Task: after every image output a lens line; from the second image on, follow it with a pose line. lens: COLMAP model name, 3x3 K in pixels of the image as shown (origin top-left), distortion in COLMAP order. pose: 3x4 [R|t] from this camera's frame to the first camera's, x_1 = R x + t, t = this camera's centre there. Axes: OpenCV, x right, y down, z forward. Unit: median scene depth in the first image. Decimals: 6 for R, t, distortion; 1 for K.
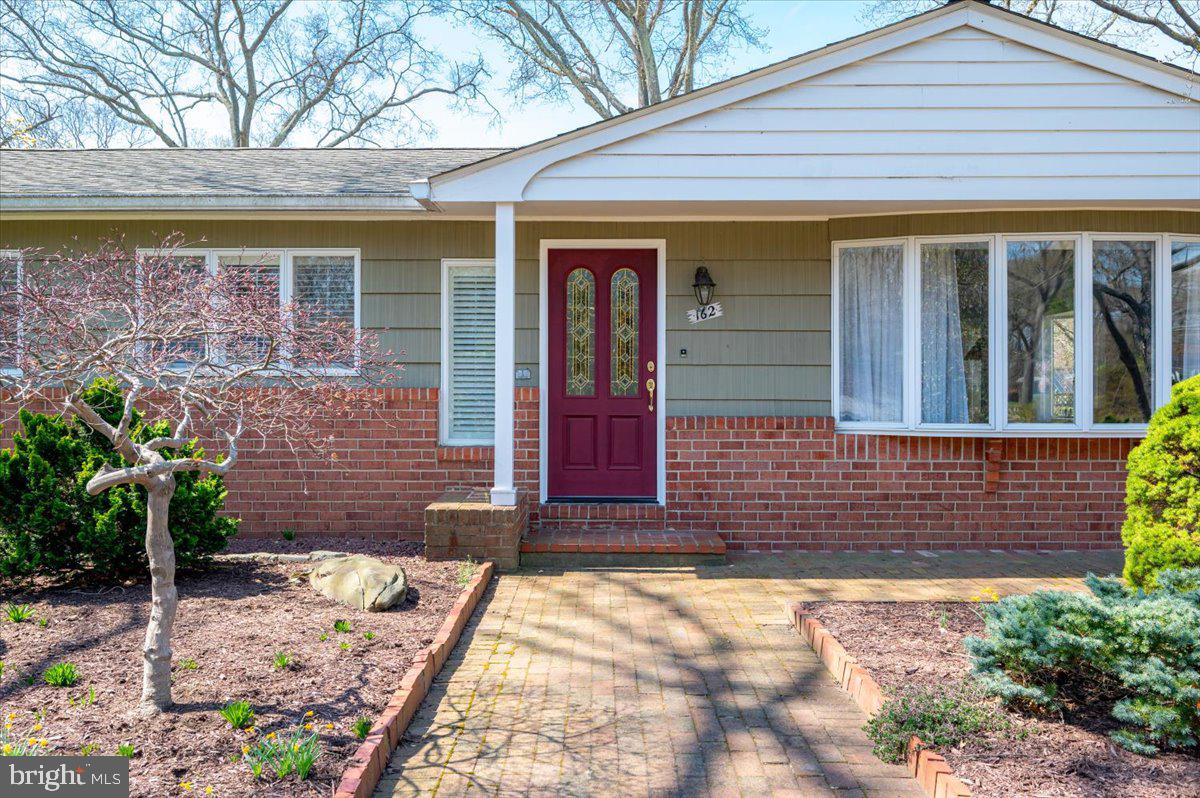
lens RADIAL K [[1165.6, 0, 599.6], [0, 1165.6, 396.0], [0, 0, 1]] dist [0.058356, 0.000000]
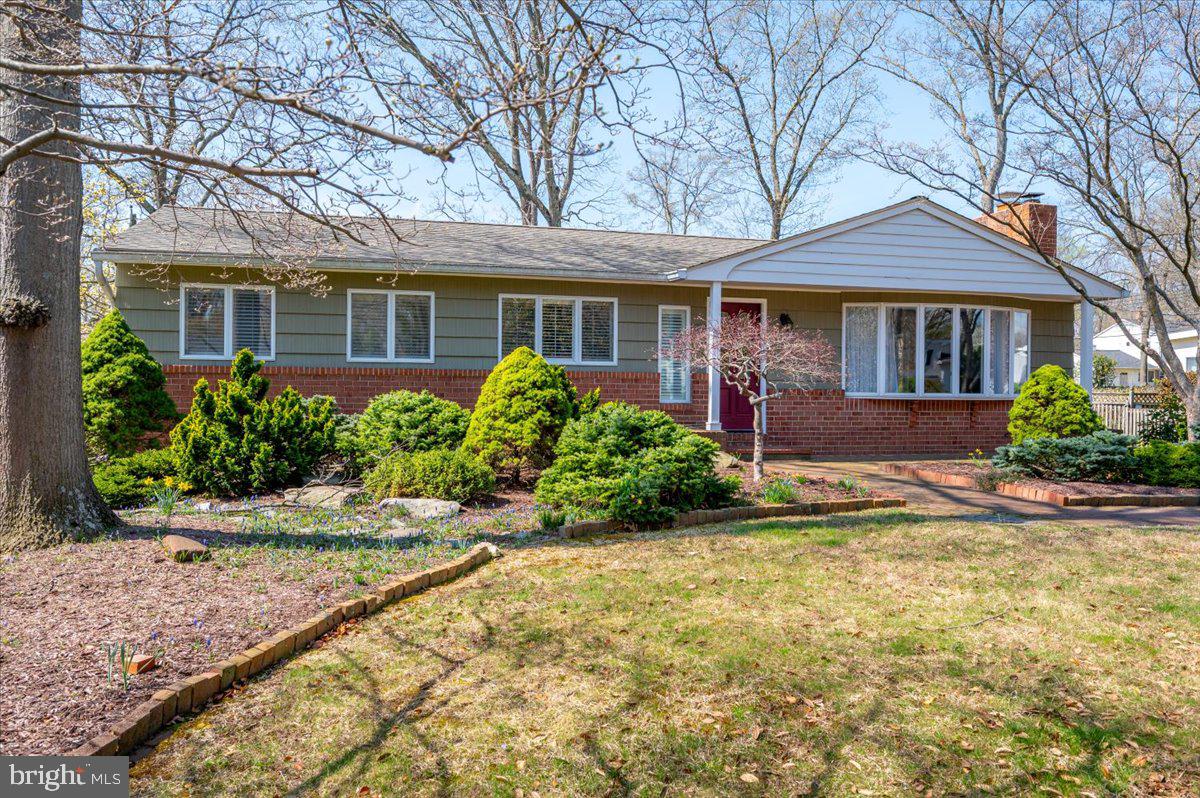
lens RADIAL K [[1165.6, 0, 600.8], [0, 1165.6, 400.6], [0, 0, 1]] dist [0.058356, 0.000000]
pose [[0.948421, 0.008461, 0.316899, -0.854660], [-0.009617, 0.999952, 0.002082, 0.037439], [-0.316866, -0.005022, 0.948457, -0.801930]]
